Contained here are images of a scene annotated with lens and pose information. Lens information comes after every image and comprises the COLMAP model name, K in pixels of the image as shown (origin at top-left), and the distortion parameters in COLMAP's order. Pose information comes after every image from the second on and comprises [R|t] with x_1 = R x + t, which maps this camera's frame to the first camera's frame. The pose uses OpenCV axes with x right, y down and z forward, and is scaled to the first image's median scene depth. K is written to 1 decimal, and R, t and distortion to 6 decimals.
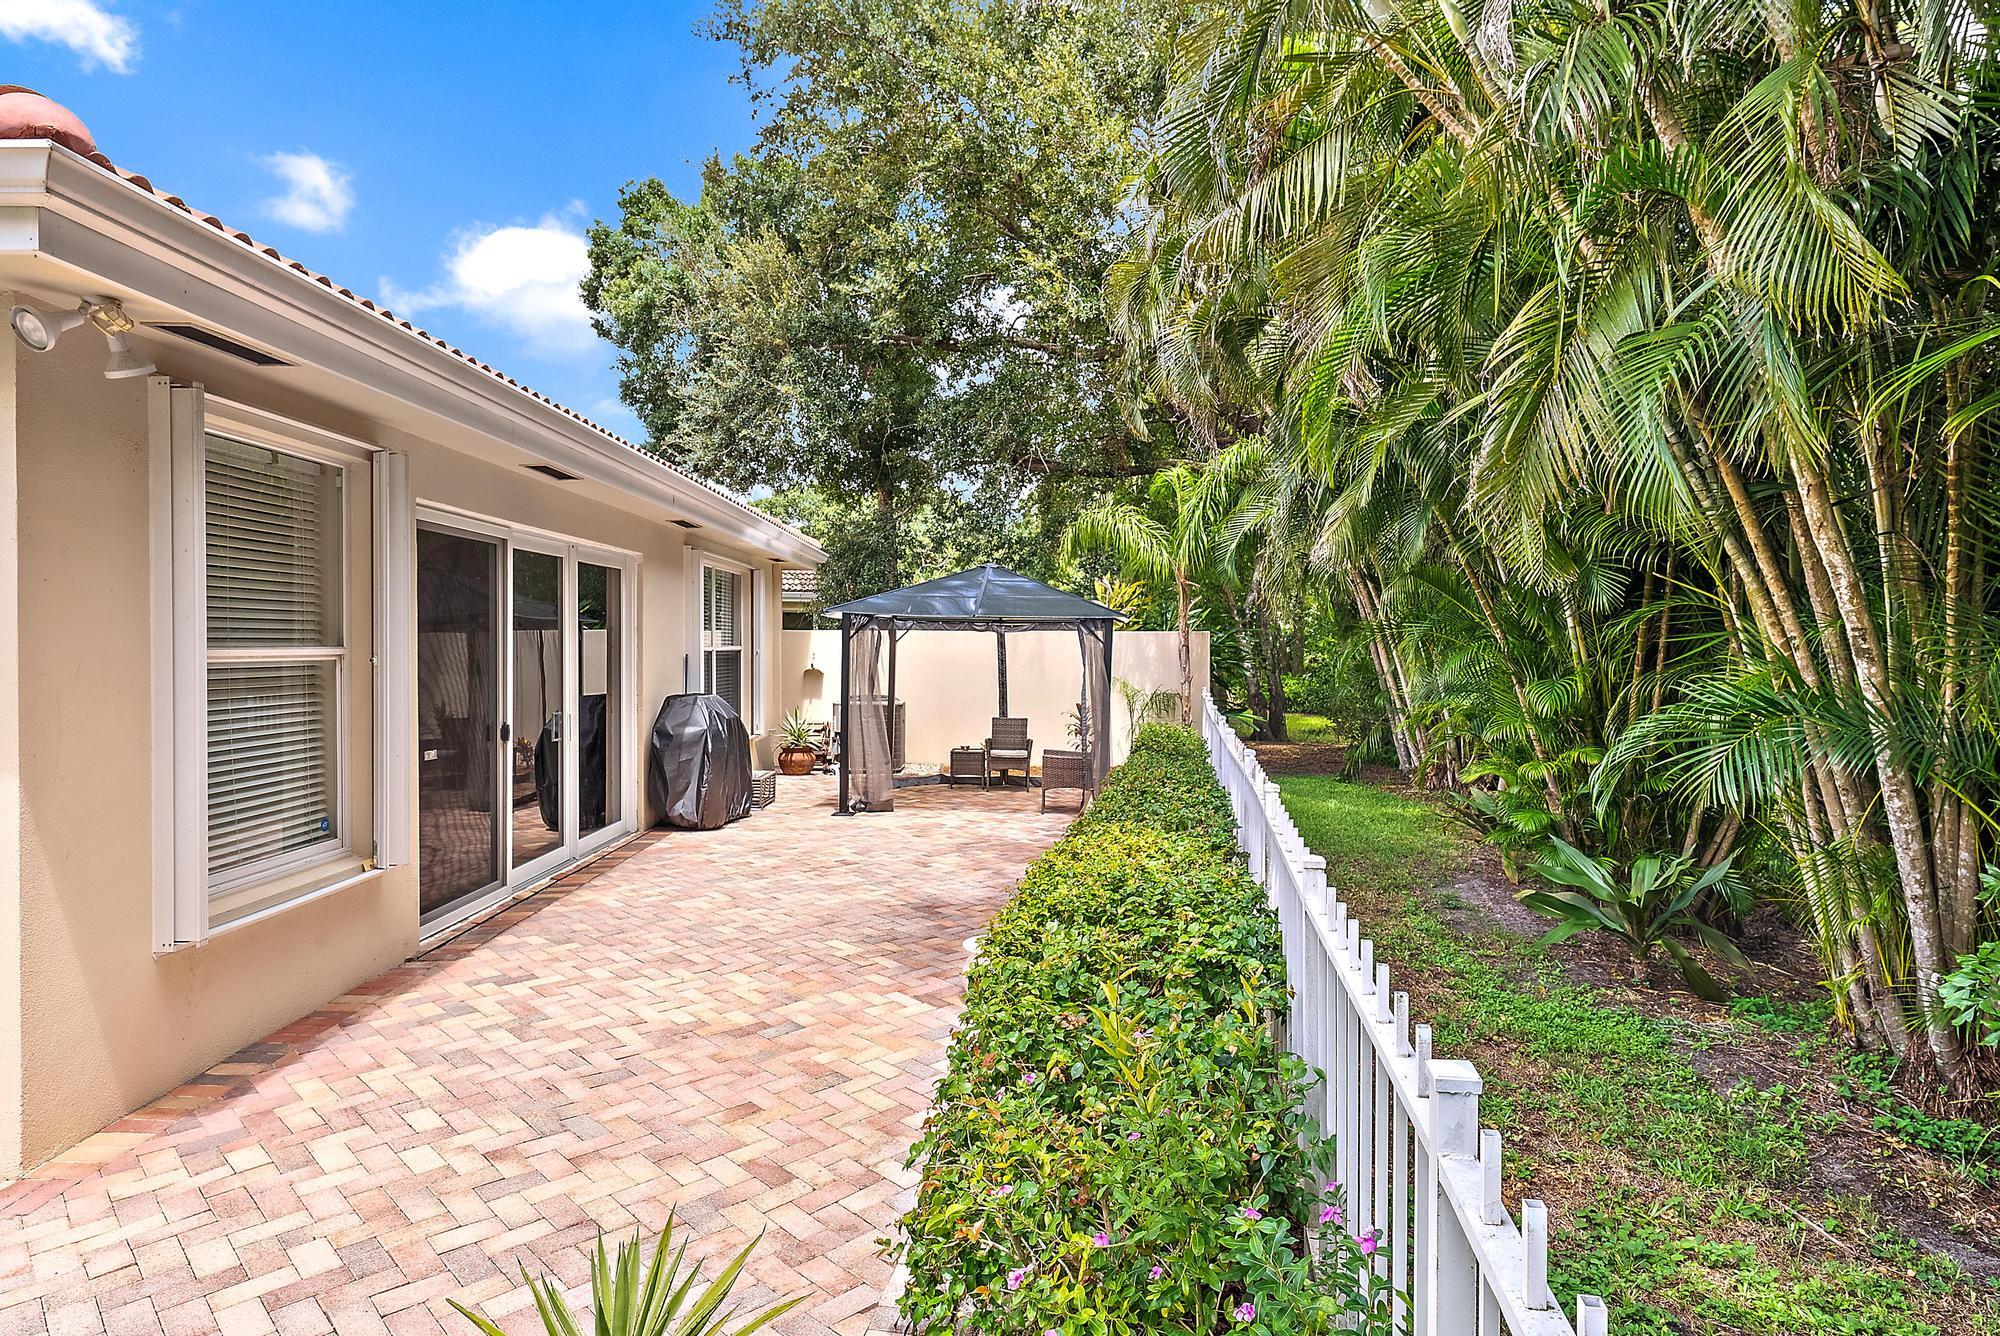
lens RADIAL K [[1113.6, 0, 1011.1], [0, 1113.6, 661.1], [0, 0, 1]] dist [0.003477, -0.002513]
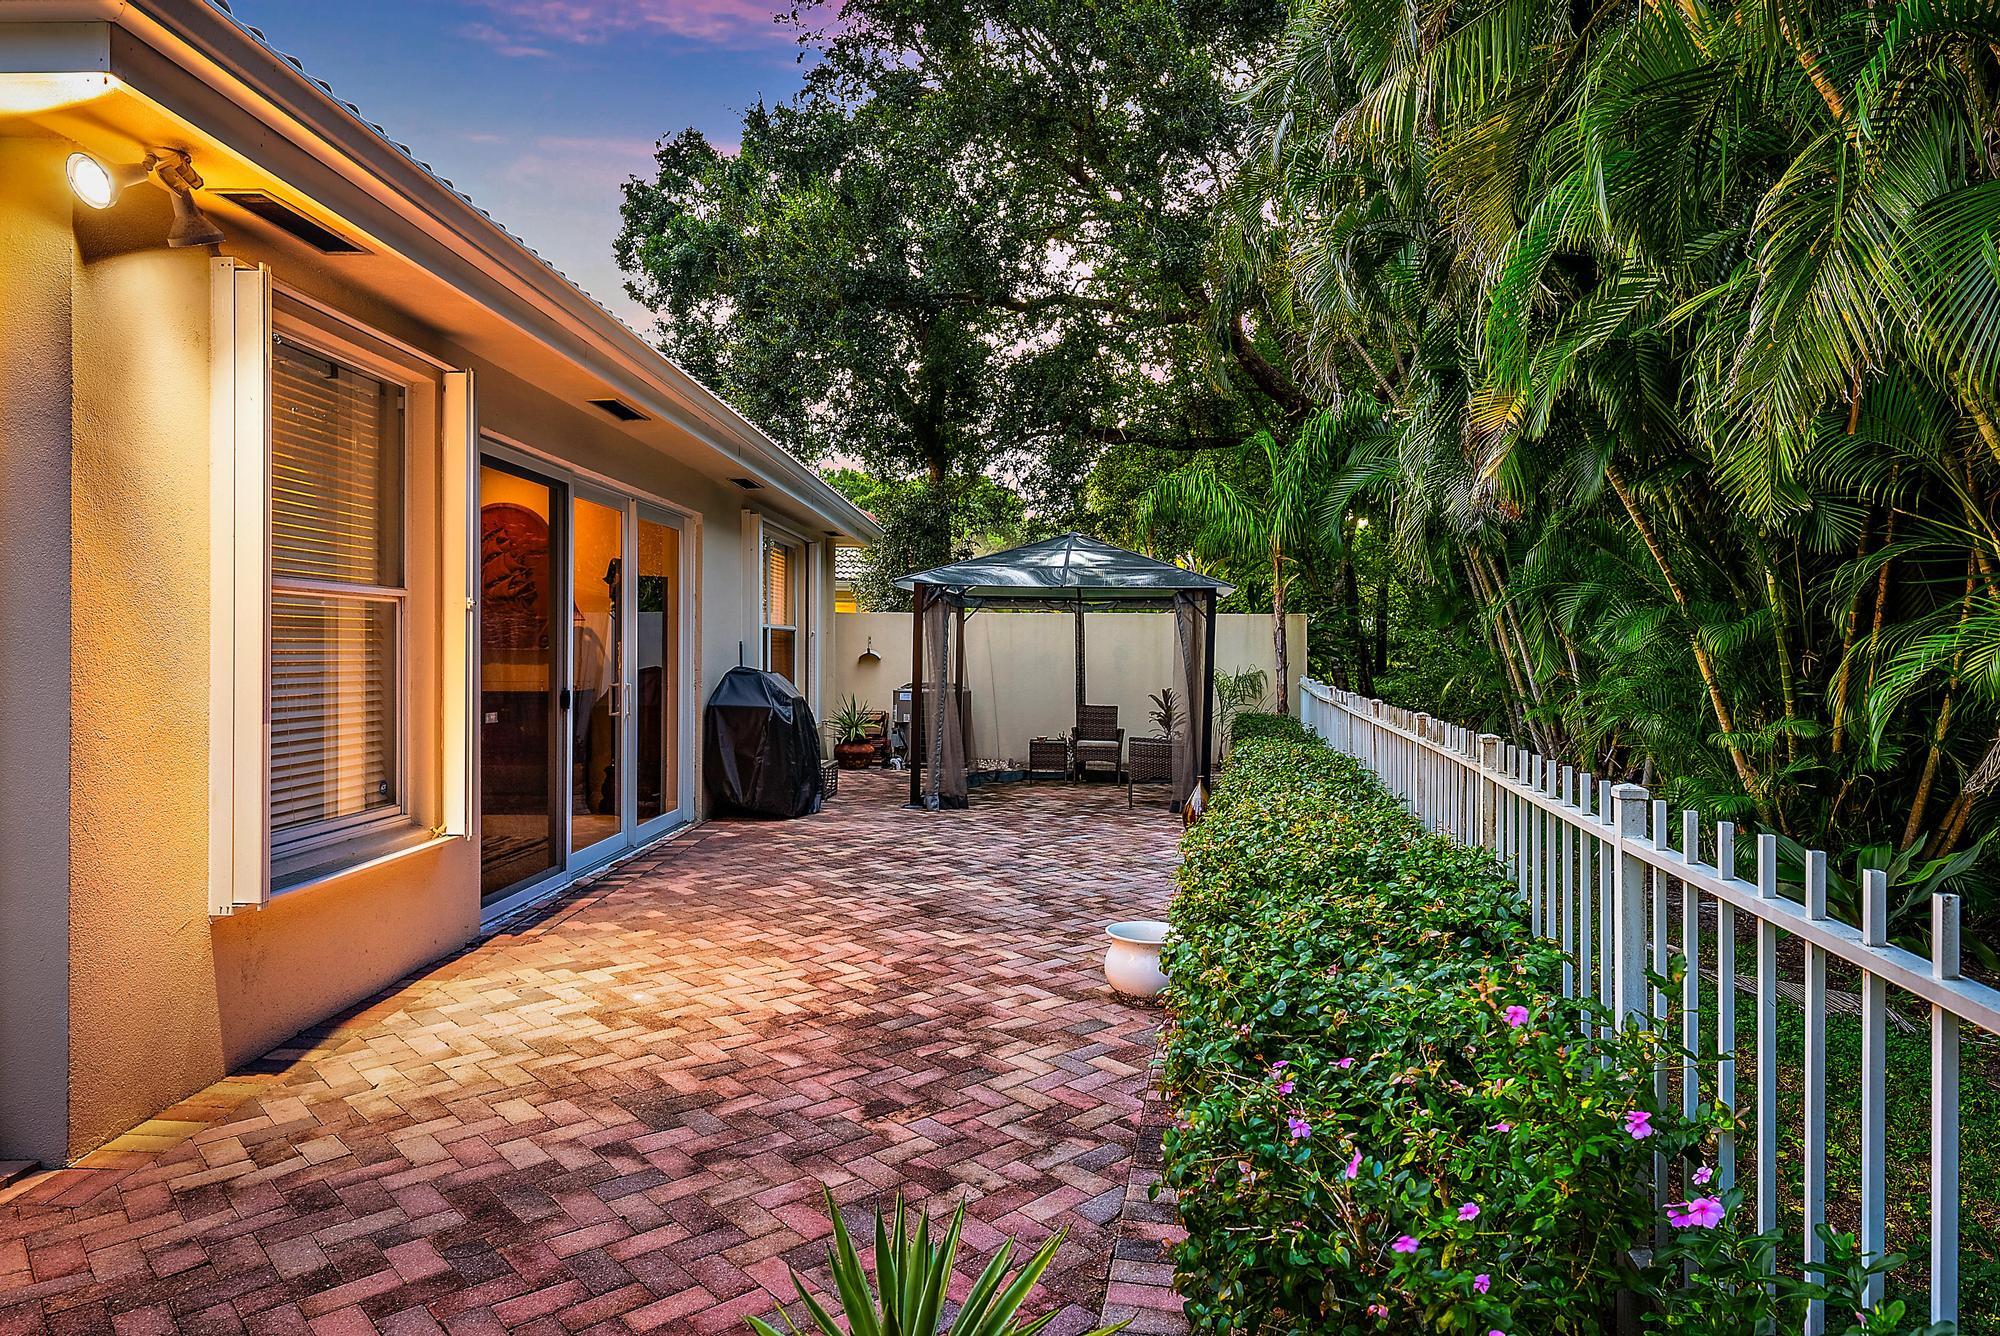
lens RADIAL K [[1204.2, 0, 1014.3], [0, 1204.2, 655.5], [0, 0, 1]] dist [-0.001123, 0.000803]
pose [[0.999518, 0.001765, -0.030985, -0.051478], [-0.002040, 0.999959, -0.008849, 0.030036], [0.030968, 0.008908, 0.999481, 0.035024]]
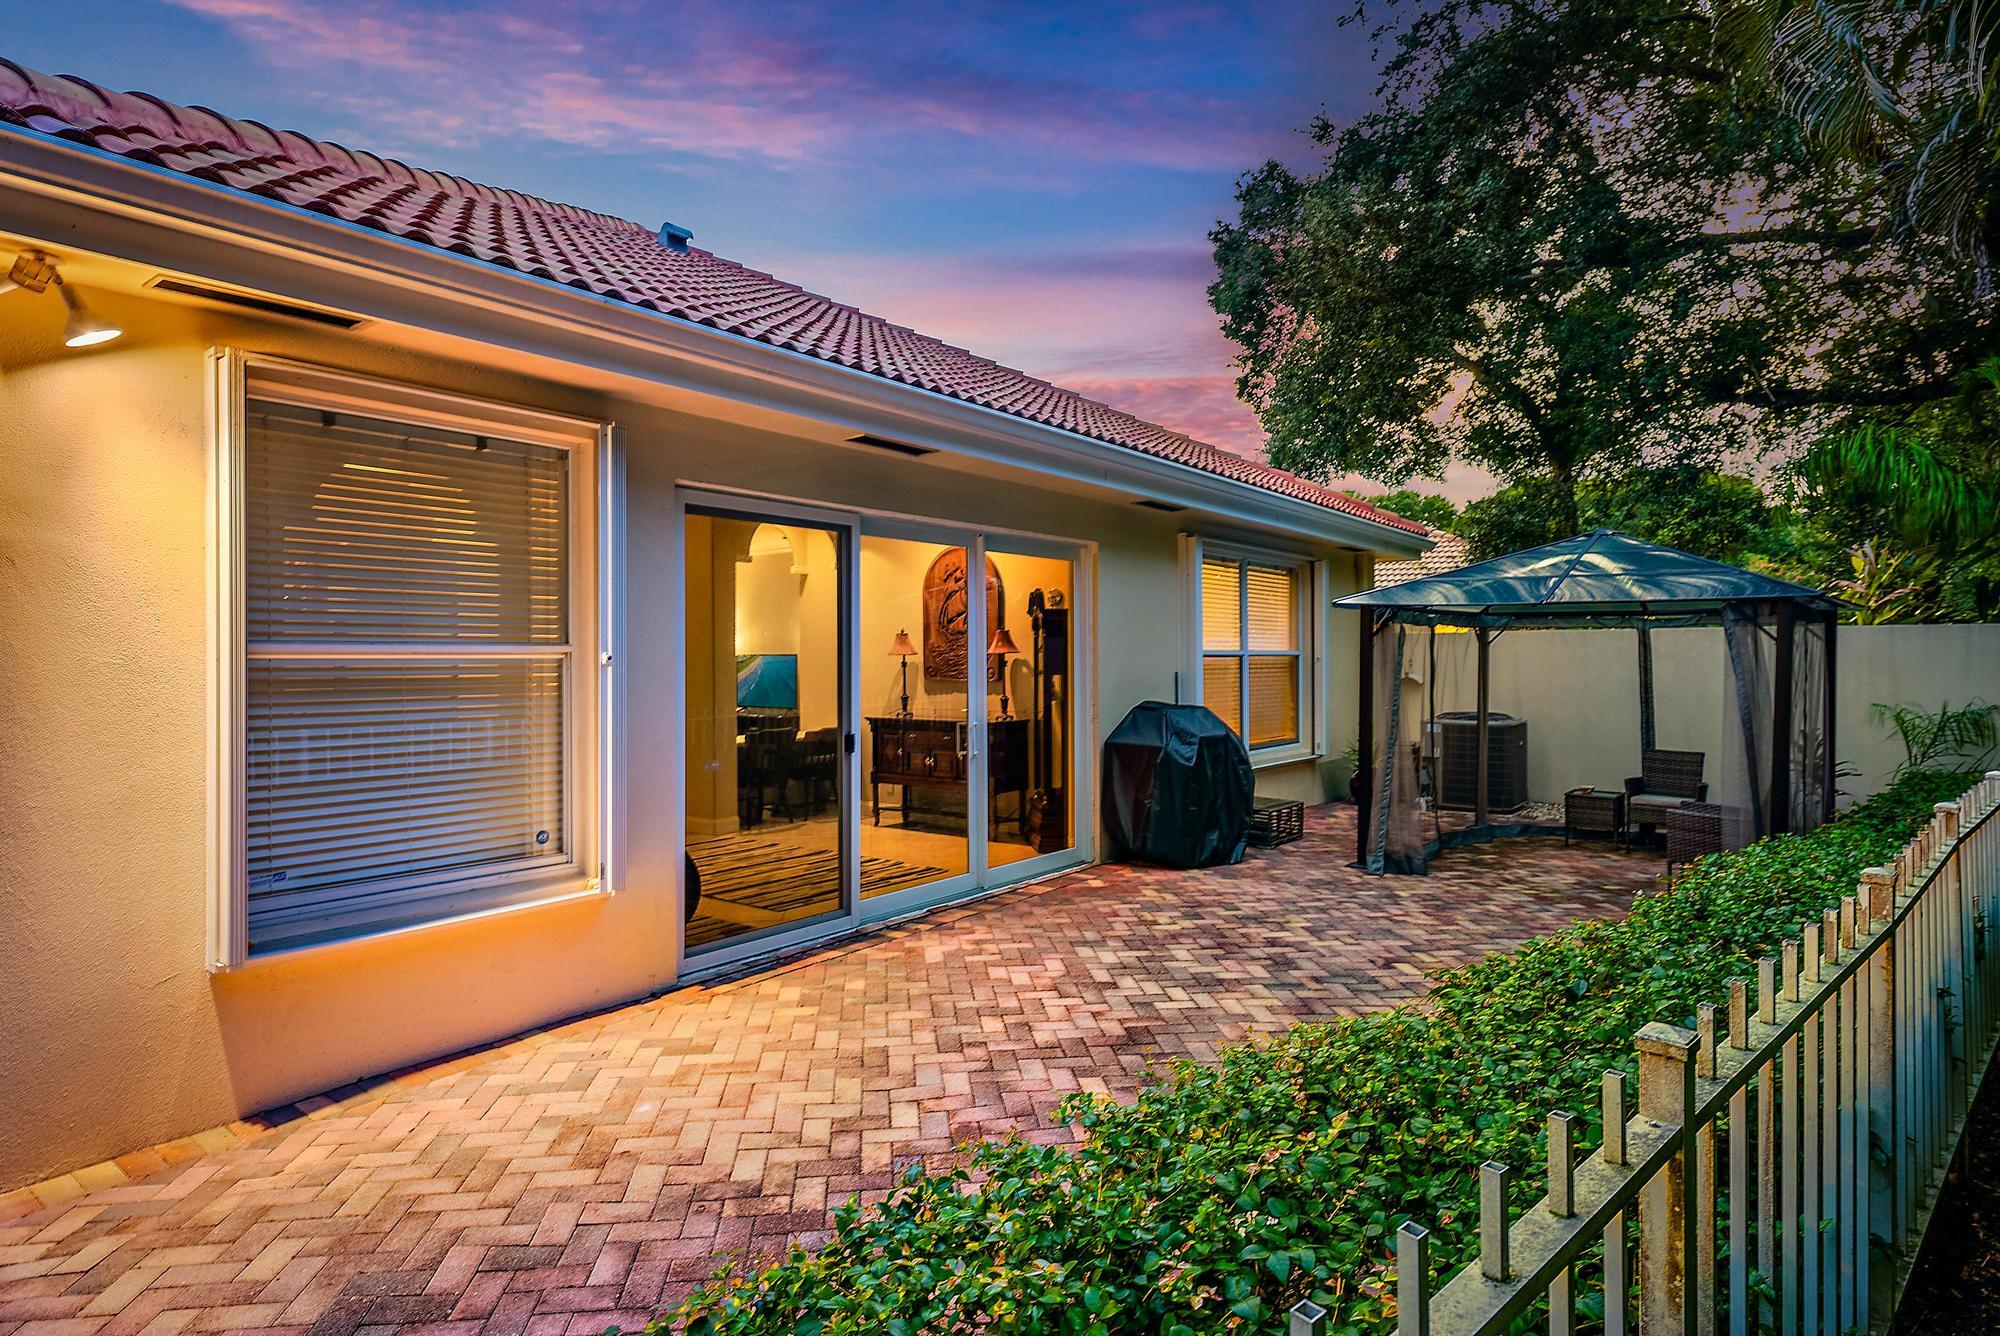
lens RADIAL K [[1070.6, 0, 1002.1], [0, 1070.6, 660.5], [0, 0, 1]] dist [0.001611, -0.000387]
pose [[0.784555, -0.000868, -0.620058, 0.143231], [-0.005238, 0.999954, -0.008028, 0.003125], [0.620037, 0.009546, 0.784515, 0.331408]]
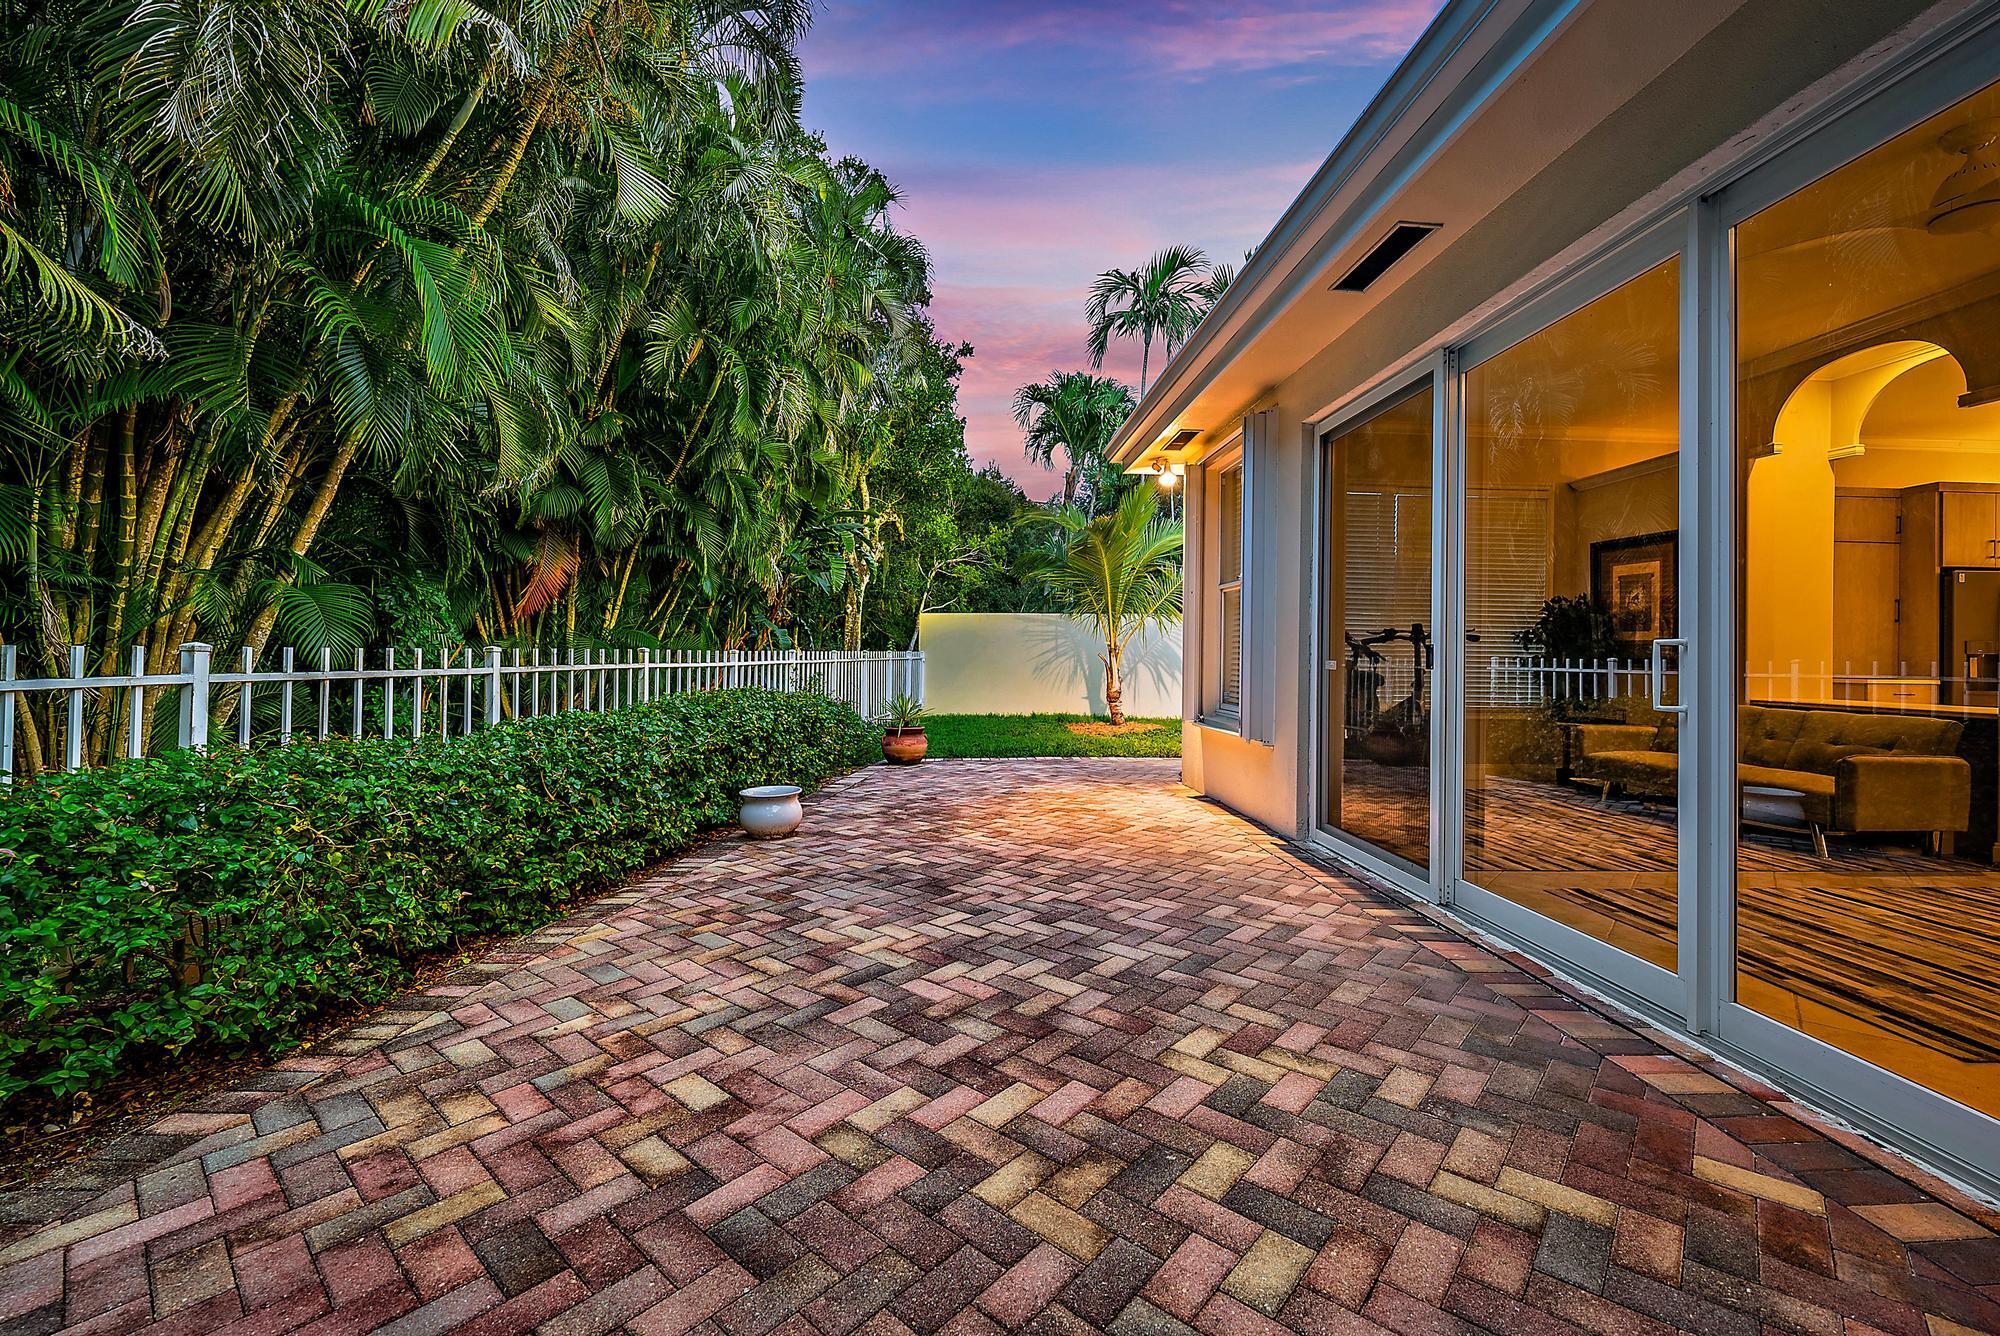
lens RADIAL K [[840.2, 0, 999.6], [0, 840.2, 656.1], [0, 0, 1]] dist [-0.002833, 0.001095]
pose [[-0.998855, -0.006335, -0.047420, -0.135109], [-0.006937, 0.999897, 0.012537, 0.049208], [0.047336, 0.012852, -0.998796, 1.217785]]
